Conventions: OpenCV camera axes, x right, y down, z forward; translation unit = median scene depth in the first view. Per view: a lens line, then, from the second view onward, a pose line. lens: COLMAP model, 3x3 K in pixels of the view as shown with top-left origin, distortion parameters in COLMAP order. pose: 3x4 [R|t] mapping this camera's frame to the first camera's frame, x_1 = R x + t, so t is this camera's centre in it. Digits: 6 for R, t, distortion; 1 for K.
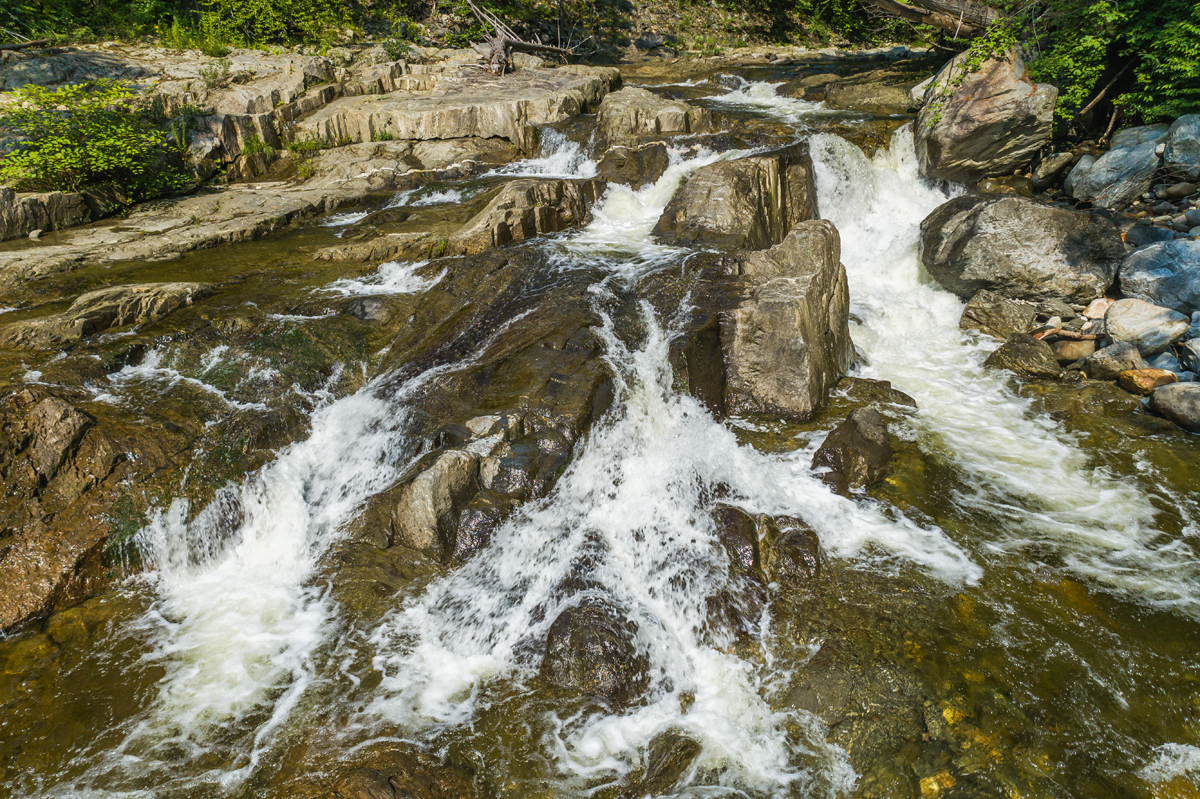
lens RADIAL K [[807.4, 0, 600.0], [0, 807.4, 399.5], [0, 0, 1]] dist [0.021874, 0.019825]
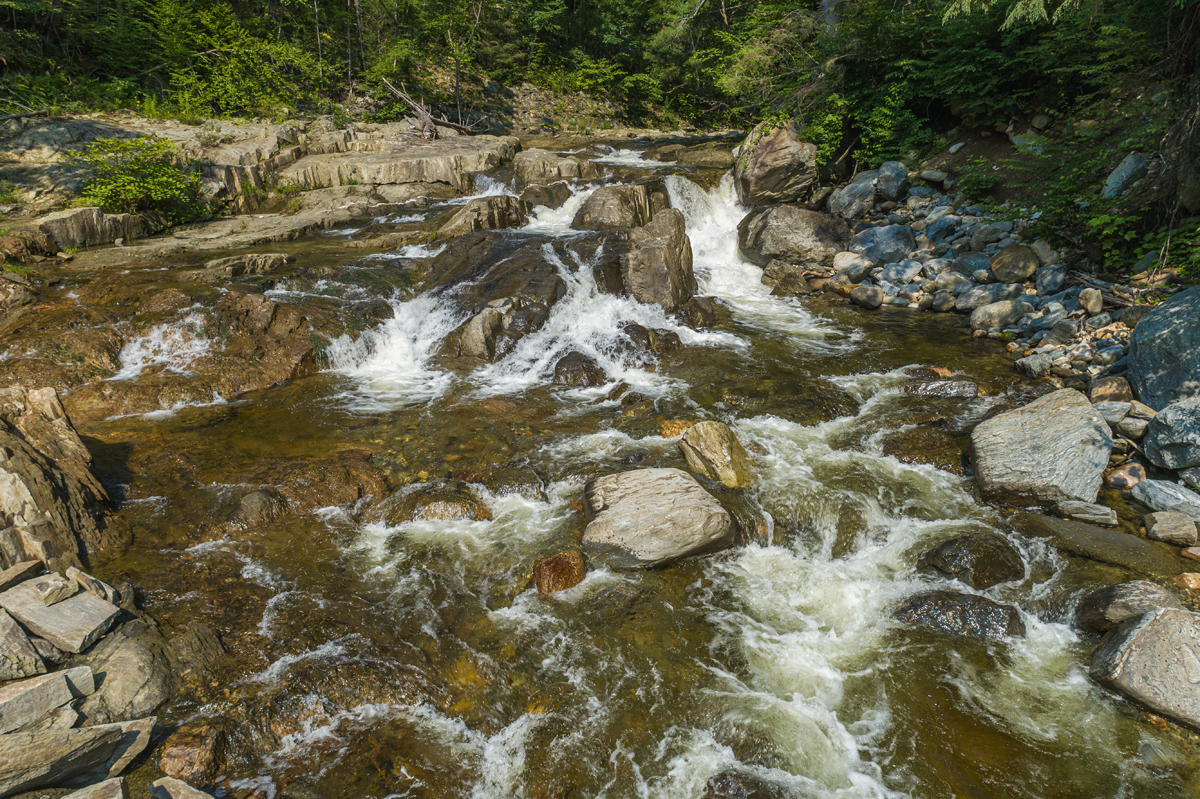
lens RADIAL K [[807.4, 0, 600.0], [0, 807.4, 399.5], [0, 0, 1]] dist [0.021874, 0.019825]
pose [[0.987582, -0.041277, 0.151584, -0.100183], [0.055480, 0.994332, -0.090693, 0.210472], [-0.146981, 0.097976, 0.984275, -0.400501]]
